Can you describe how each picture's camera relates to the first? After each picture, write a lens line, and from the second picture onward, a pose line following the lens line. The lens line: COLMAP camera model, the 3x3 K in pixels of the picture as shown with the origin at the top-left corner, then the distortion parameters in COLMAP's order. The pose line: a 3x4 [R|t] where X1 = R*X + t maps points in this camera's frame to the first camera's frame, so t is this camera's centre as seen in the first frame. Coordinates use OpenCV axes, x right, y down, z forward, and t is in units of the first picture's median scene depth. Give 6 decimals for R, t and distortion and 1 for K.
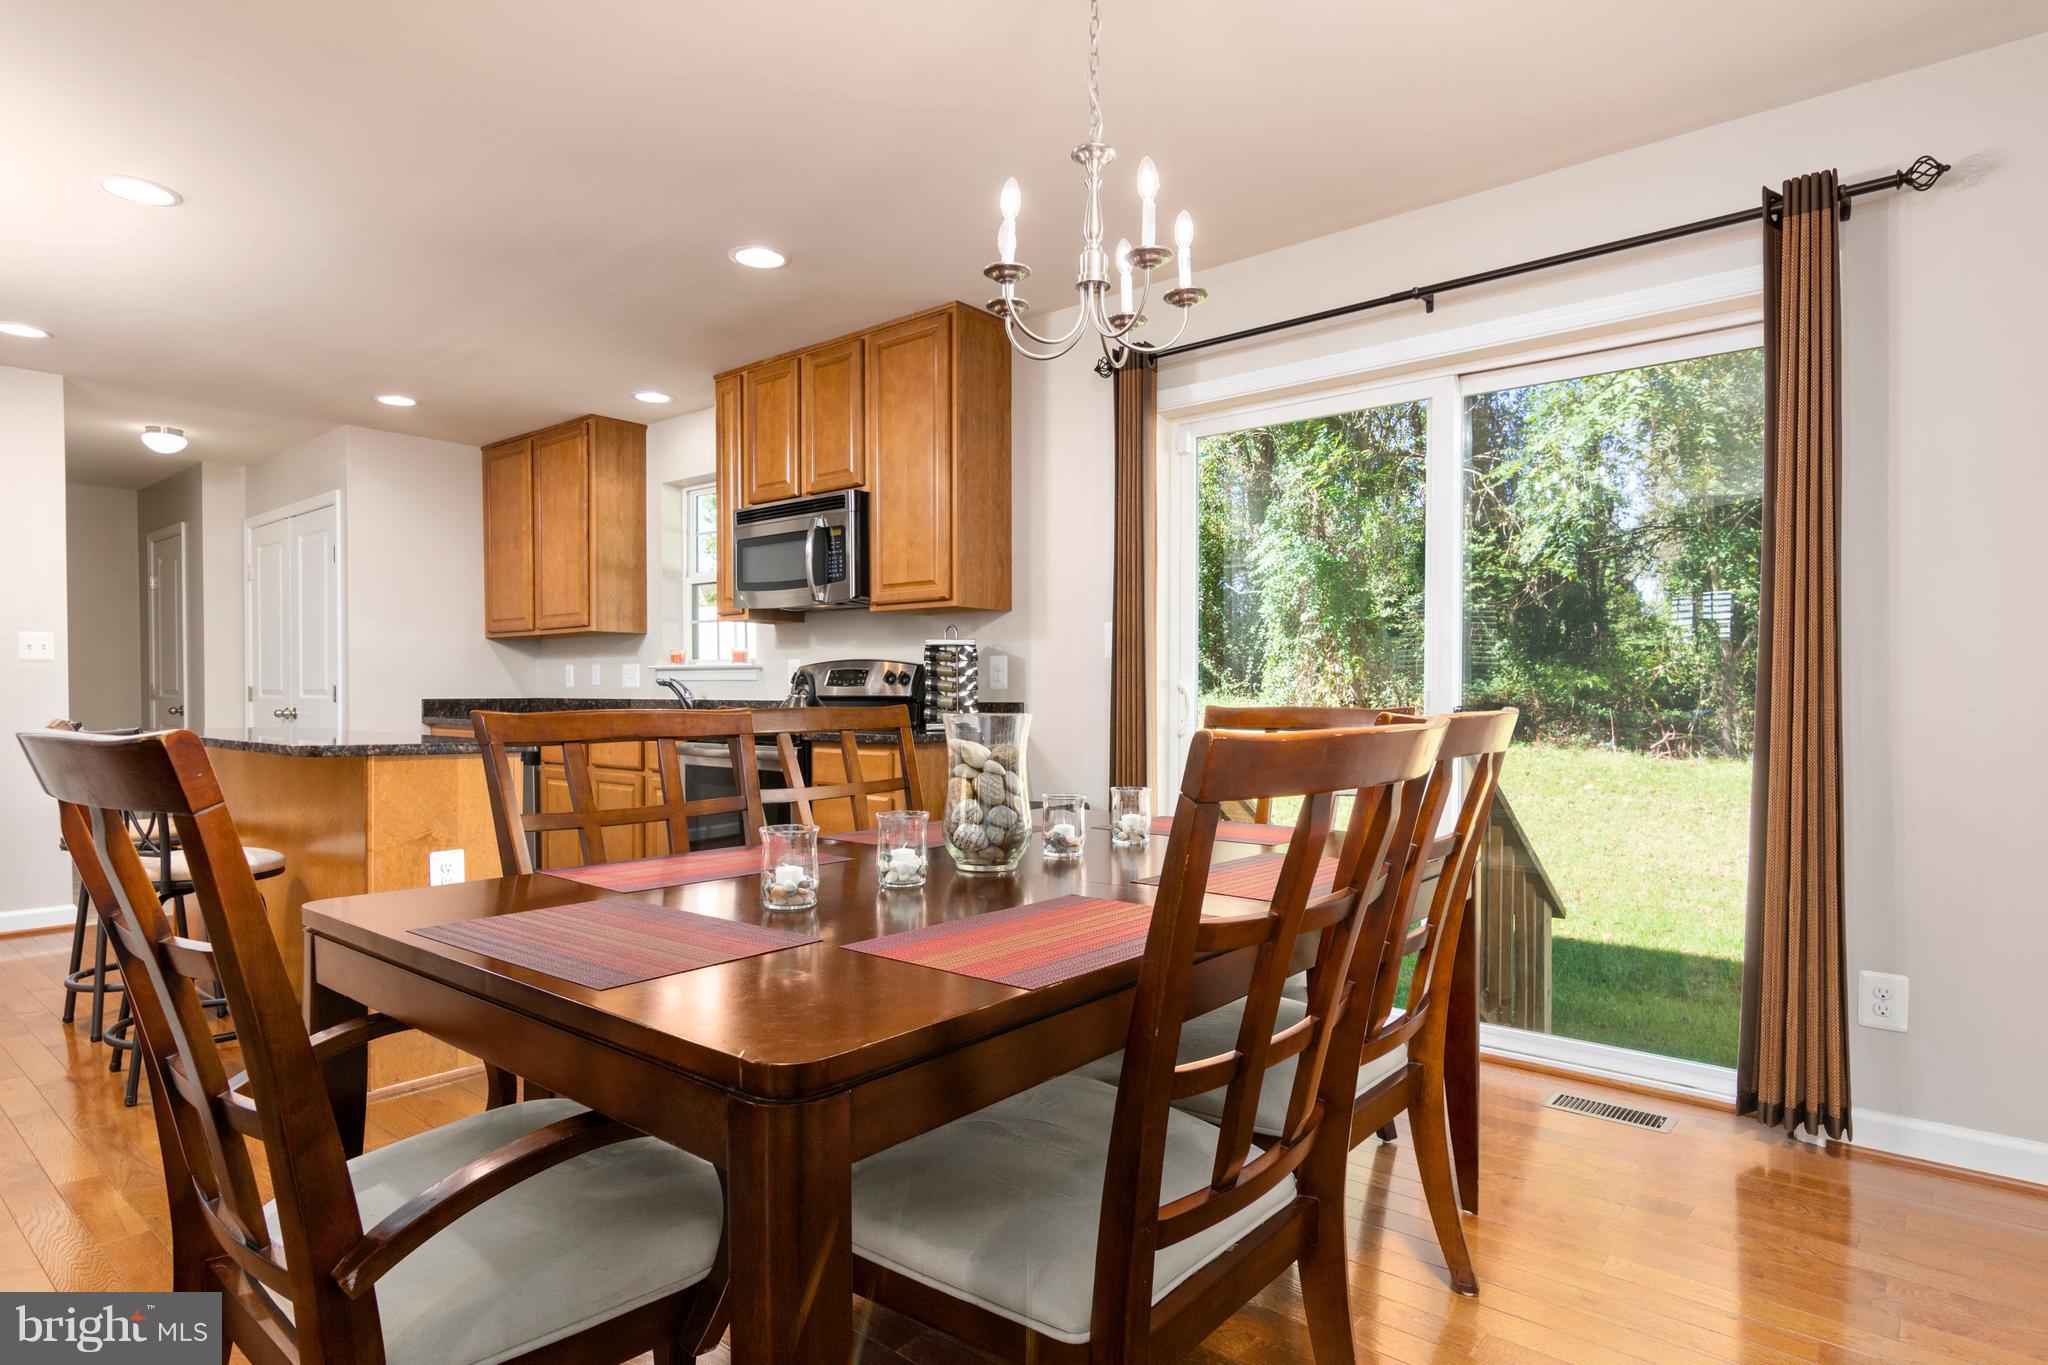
lens RADIAL K [[1104.5, 0, 1019.9], [0, 1104.5, 702.1], [0, 0, 1]] dist [-0.008225, -0.001996]
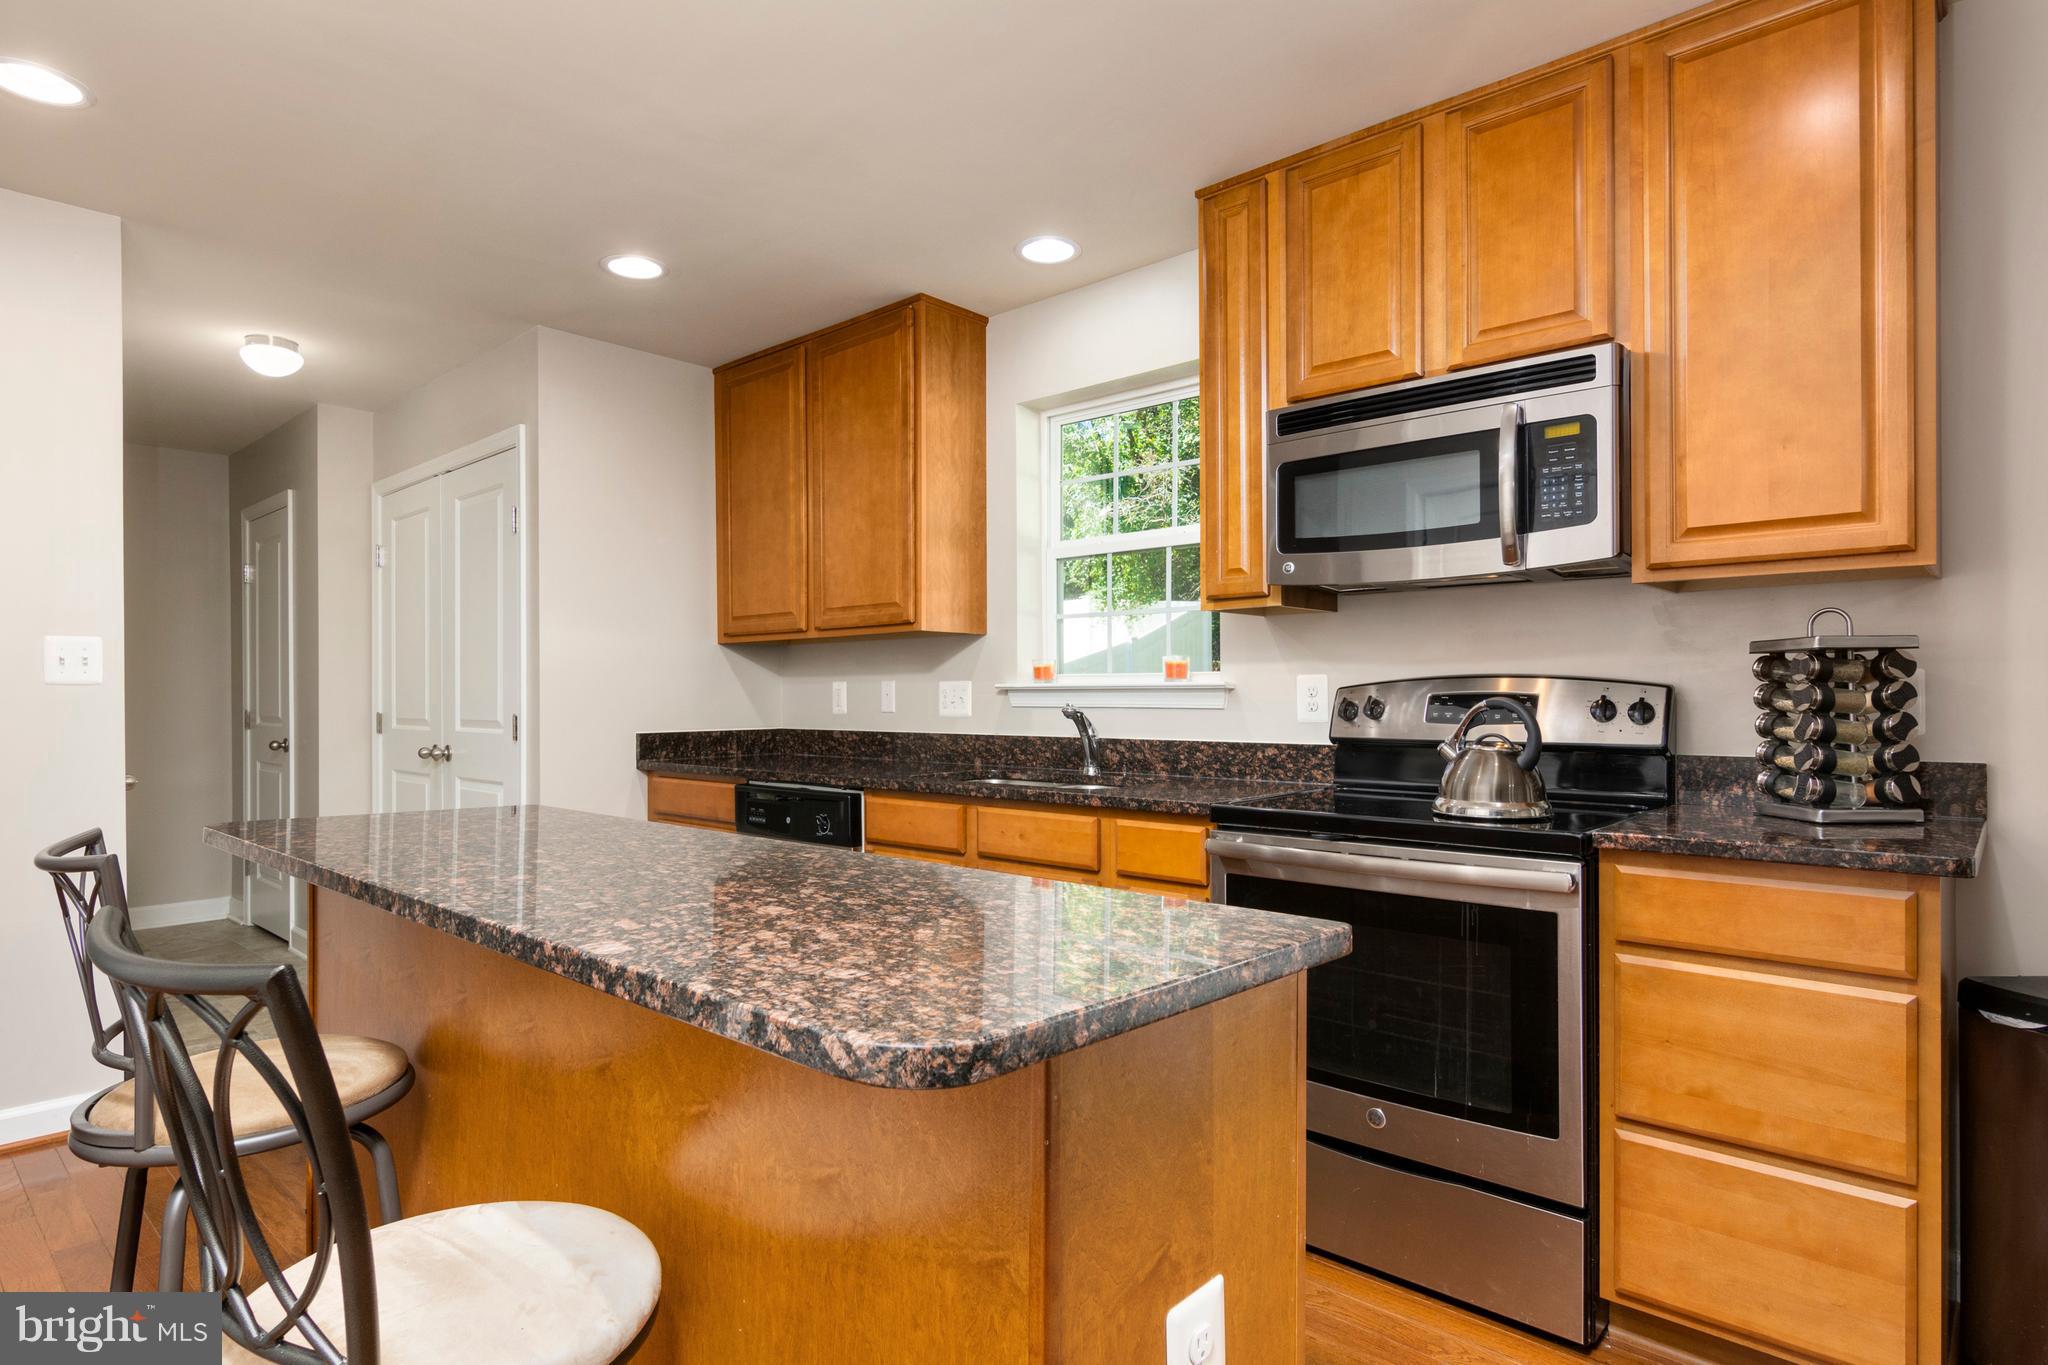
lens RADIAL K [[1104.5, 0, 1024.9], [0, 1104.5, 686.3], [0, 0, 1]] dist [-0.008225, -0.001996]
pose [[0.999021, -0.005048, -0.043942, -0.293961], [0.004212, 0.999809, -0.019107, -0.019388], [0.044030, 0.018904, 0.998851, 0.355745]]
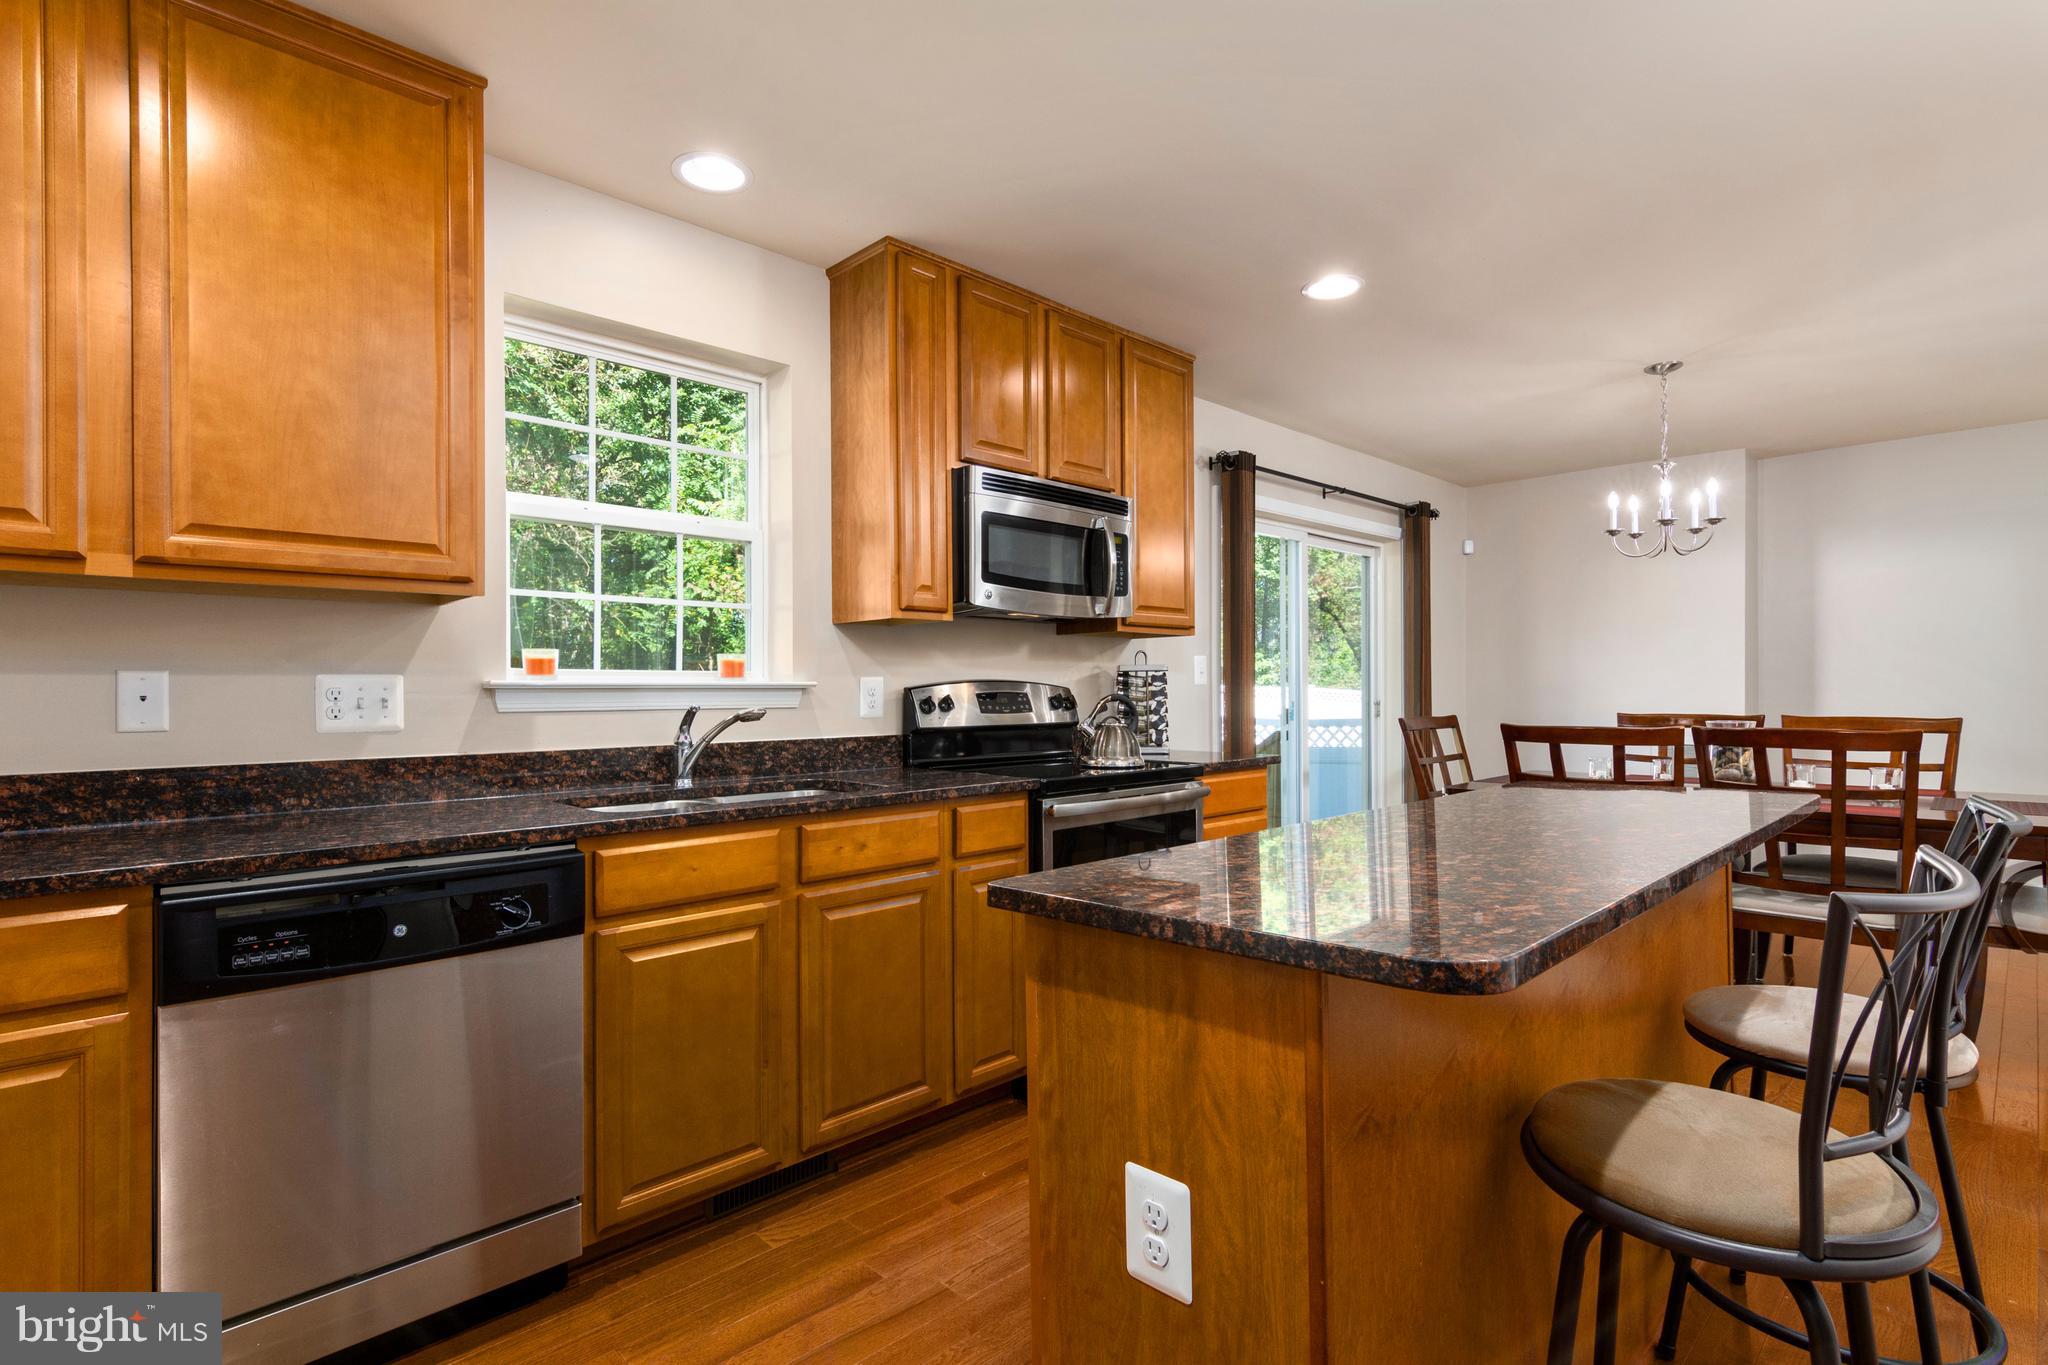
lens RADIAL K [[994.4, 0, 1019.0], [0, 994.4, 677.5], [0, 0, 1]] dist [0.013588, -0.000228]
pose [[0.096089, 0.012899, 0.995289, -0.729076], [0.018920, 0.999712, -0.014783, -0.024291], [-0.995193, 0.020252, 0.095817, 0.751314]]
